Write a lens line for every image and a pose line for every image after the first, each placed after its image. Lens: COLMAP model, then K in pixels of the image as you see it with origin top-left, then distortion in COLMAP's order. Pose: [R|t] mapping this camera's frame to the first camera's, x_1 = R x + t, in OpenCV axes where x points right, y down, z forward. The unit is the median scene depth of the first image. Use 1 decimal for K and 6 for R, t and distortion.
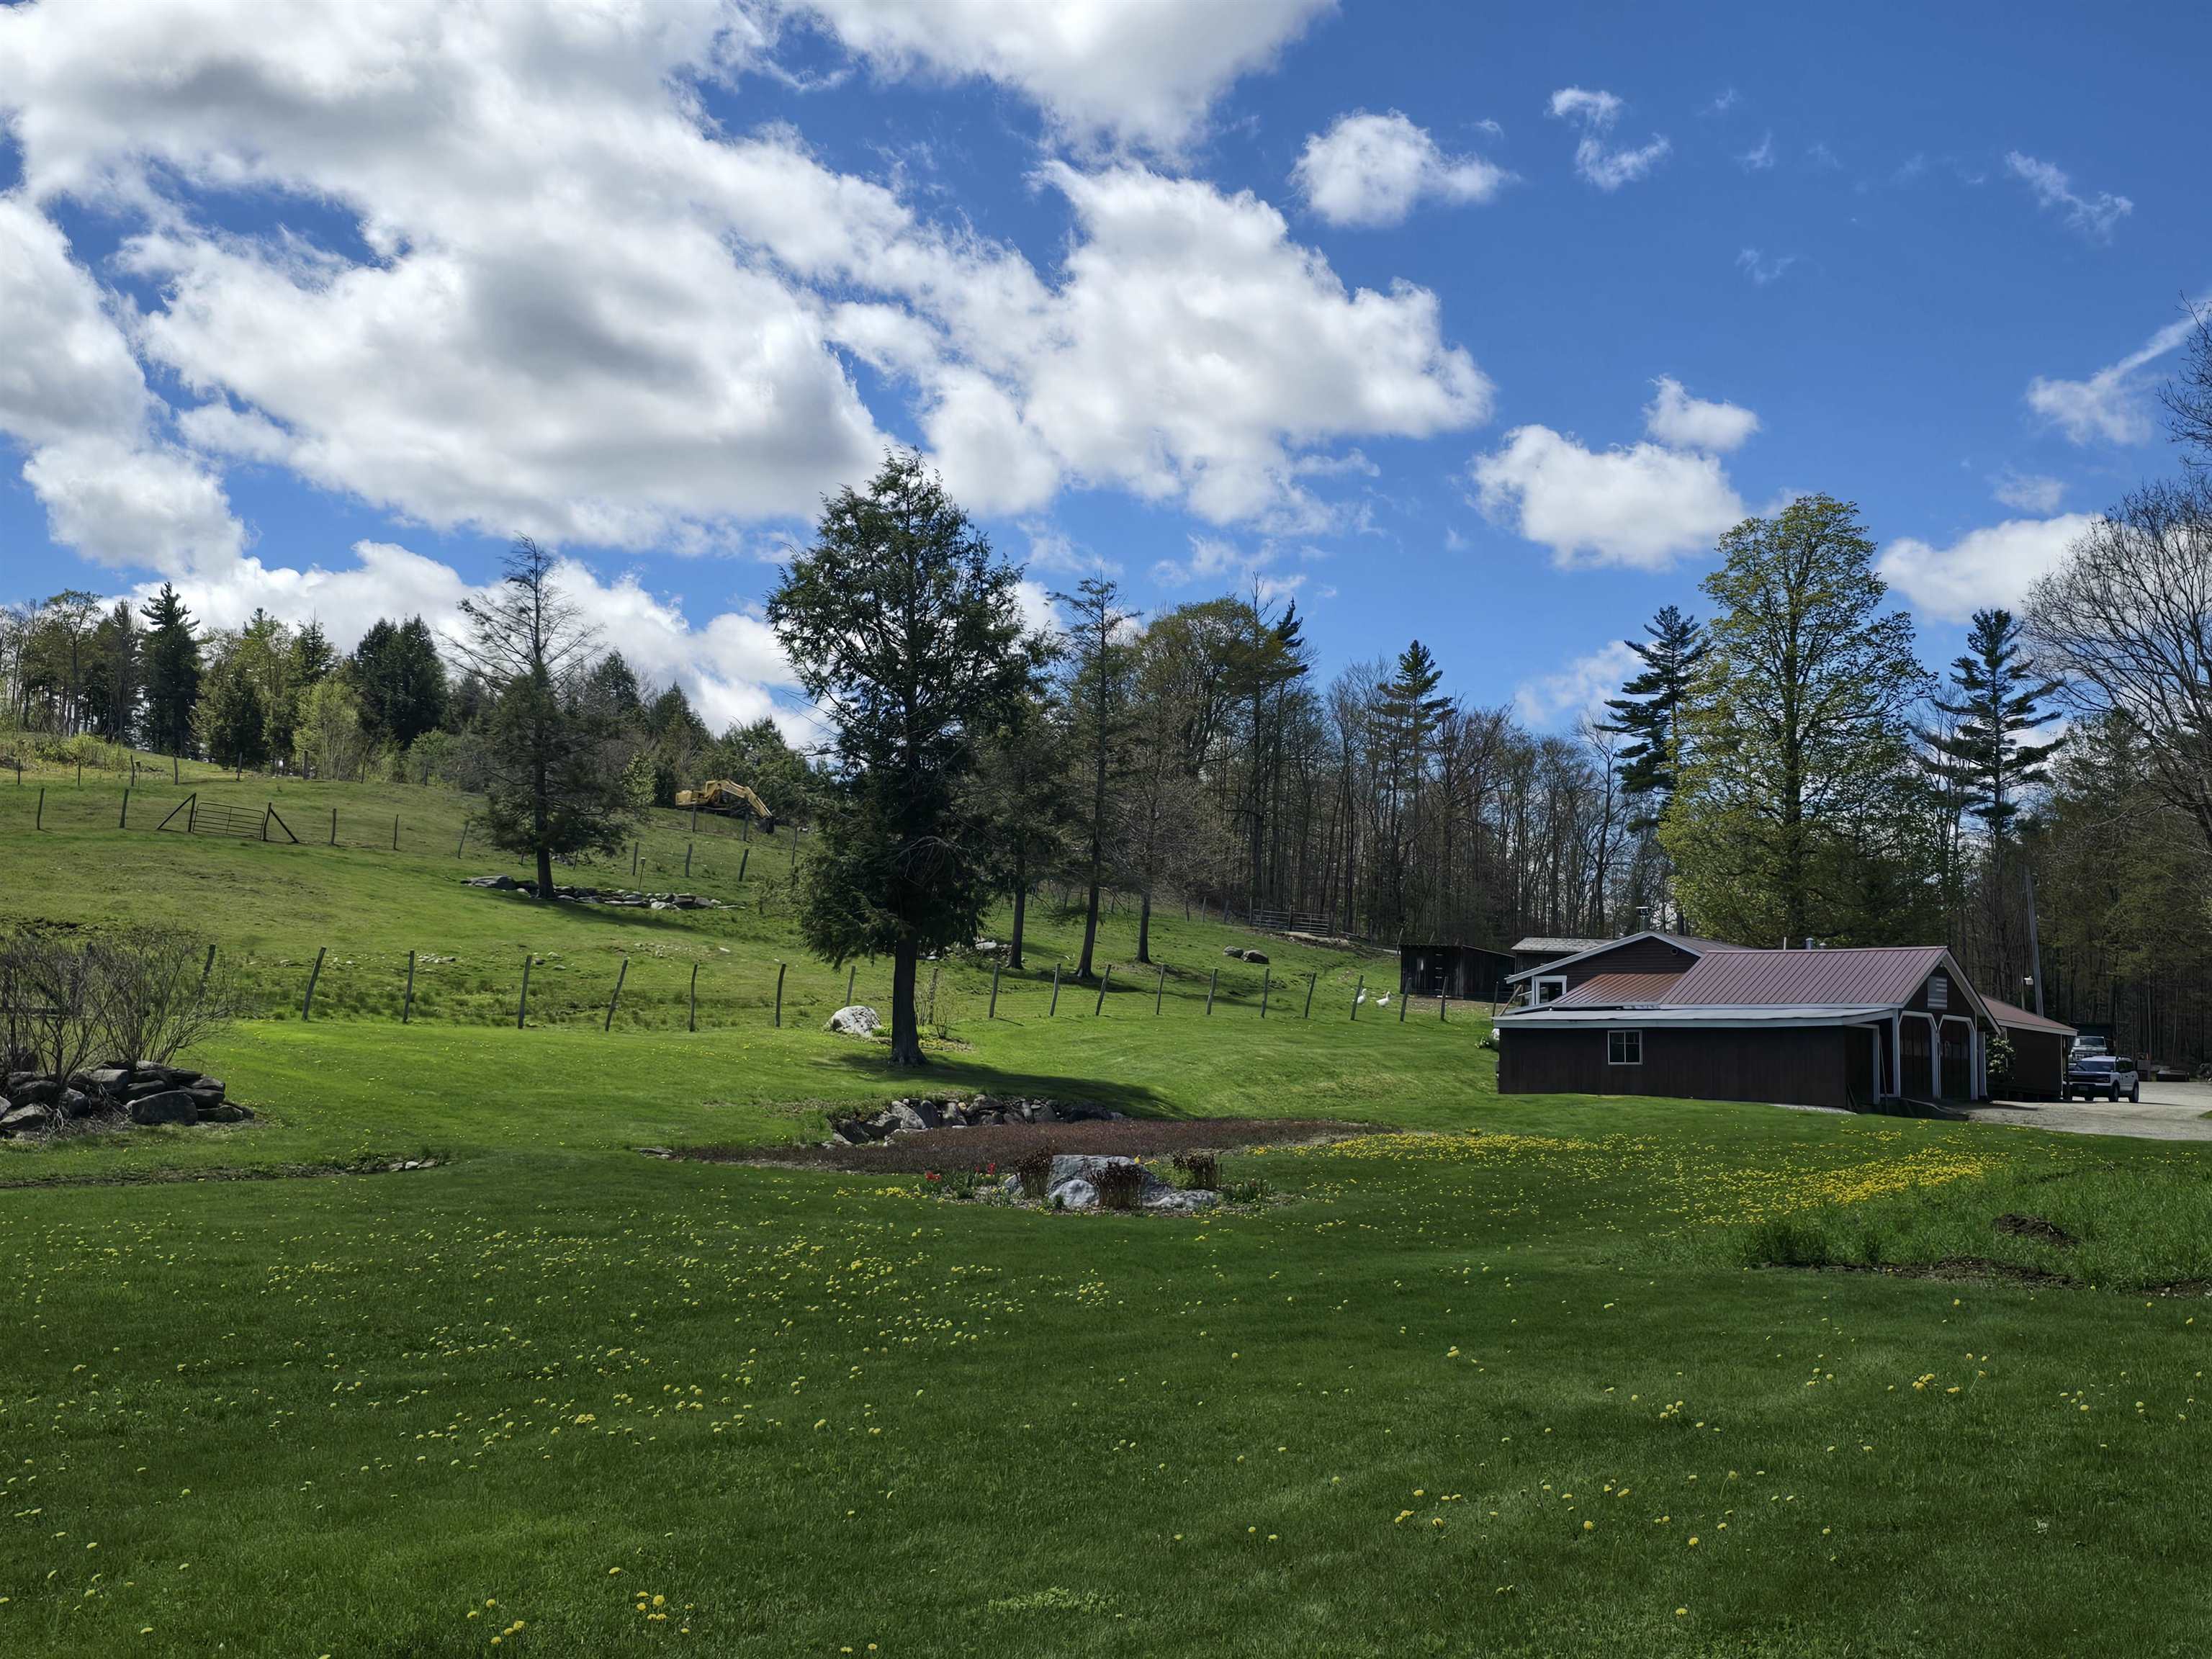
lens RADIAL K [[2558.3, 0, 1097.2], [0, 2558.3, 826.8], [0, 0, 1]] dist [0.190190, -0.673852]
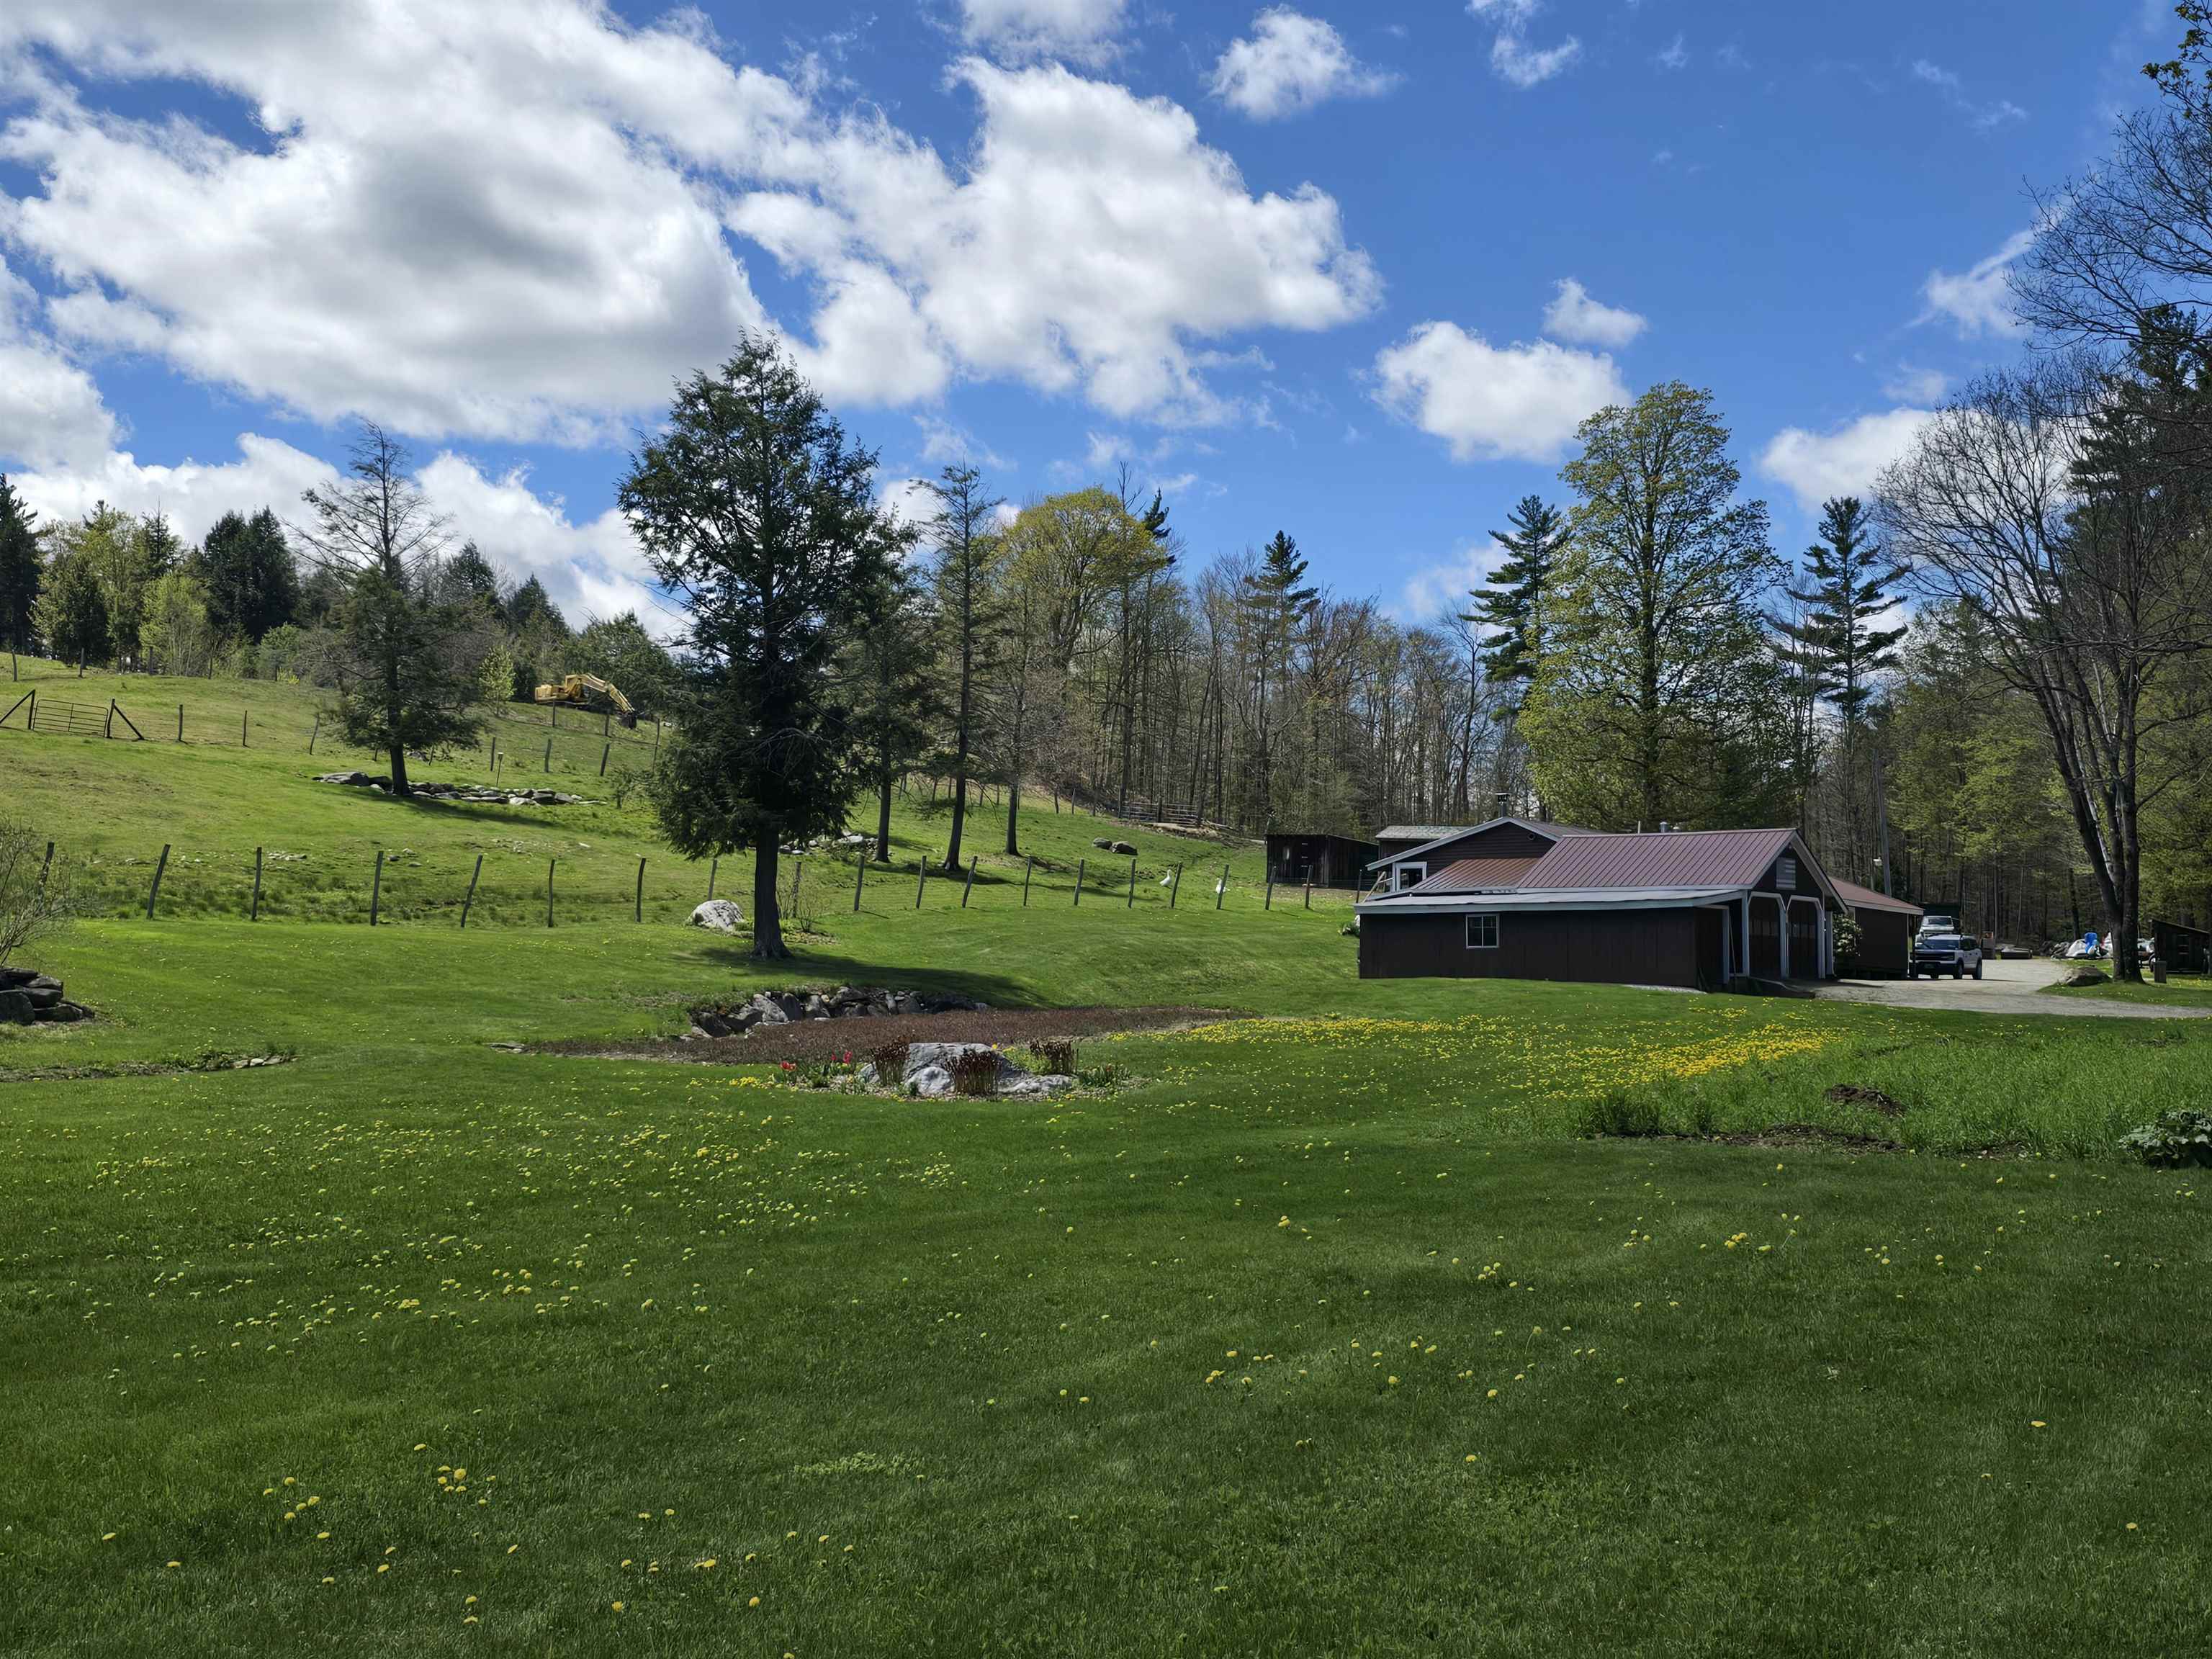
lens RADIAL K [[2563.5, 0, 1113.9], [0, 2563.5, 835.7], [0, 0, 1]] dist [0.148864, -0.464689]
pose [[0.998385, -0.009674, 0.055976, 0.002643], [0.007149, 0.998955, 0.045138, 0.000918], [-0.056354, -0.044665, 0.997411, 0.000177]]
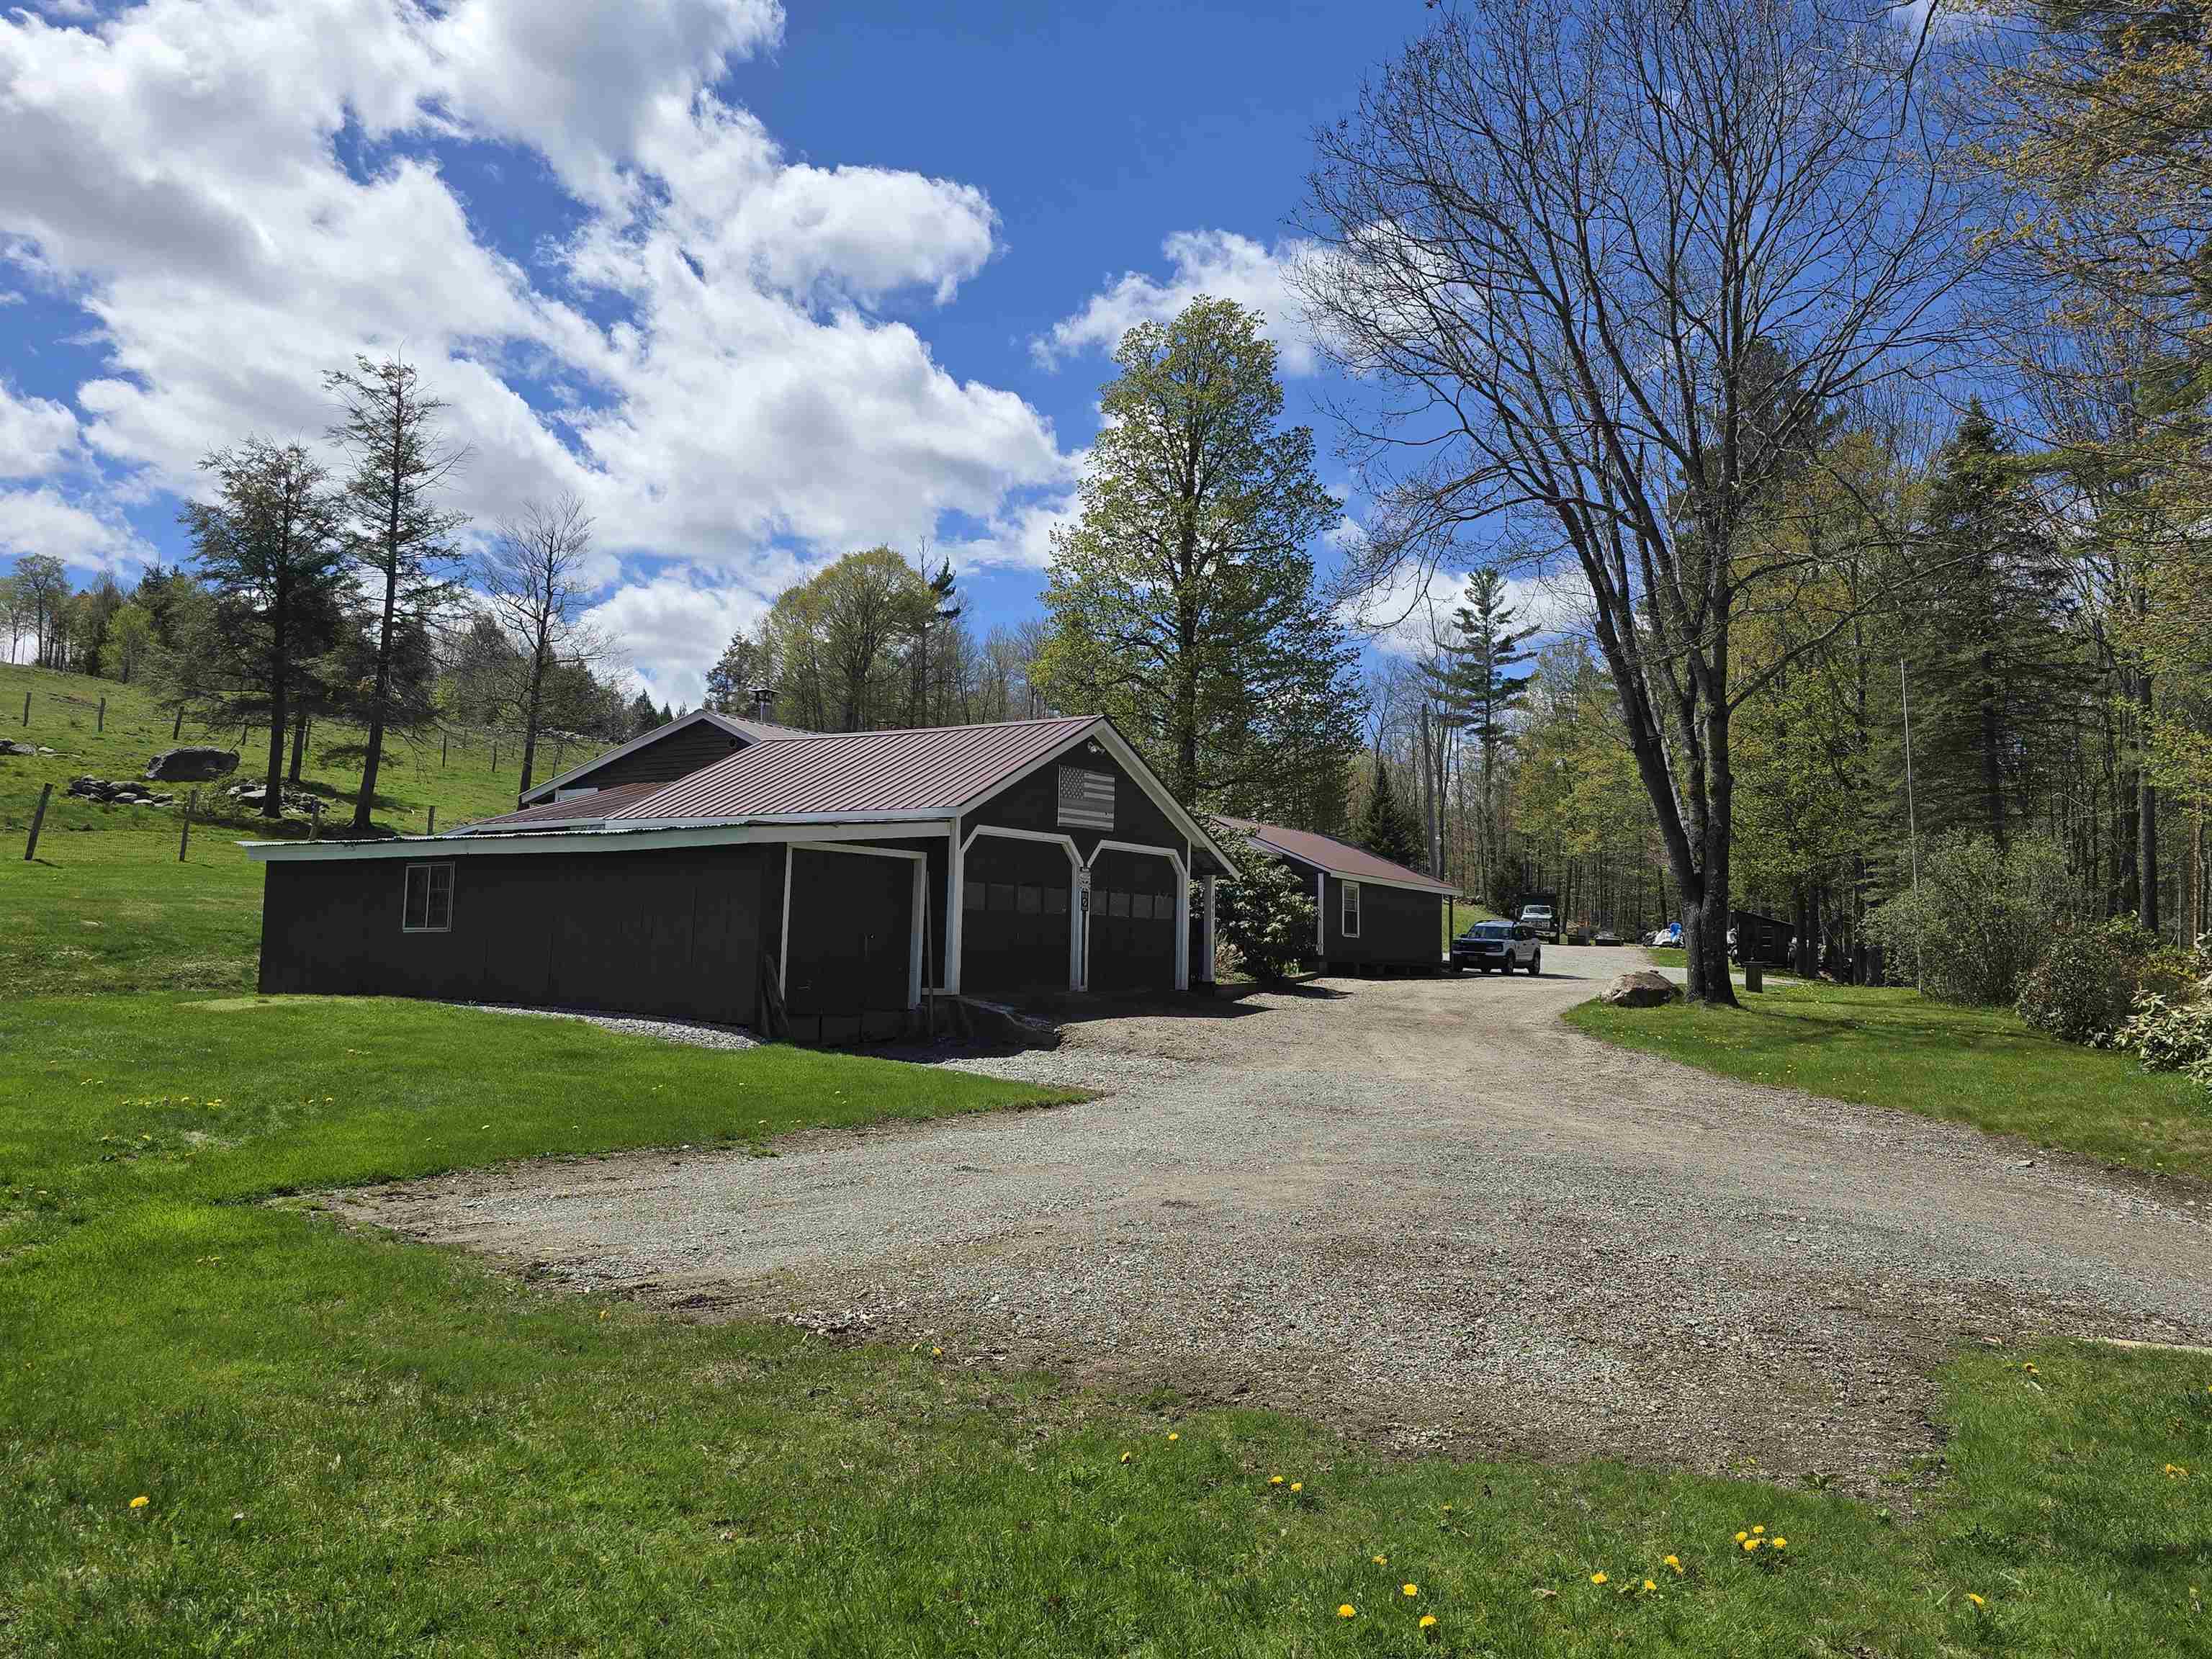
lens RADIAL K [[1615.1, 0, 1118.4], [0, 1615.1, 834.4], [0, 0, 1]] dist [0.066814, -0.000764]
pose [[0.996735, 0.008014, 0.080339, 0.227316], [-0.010688, 0.999401, 0.032911, 0.044945], [-0.080027, -0.033662, 0.996224, 0.492162]]
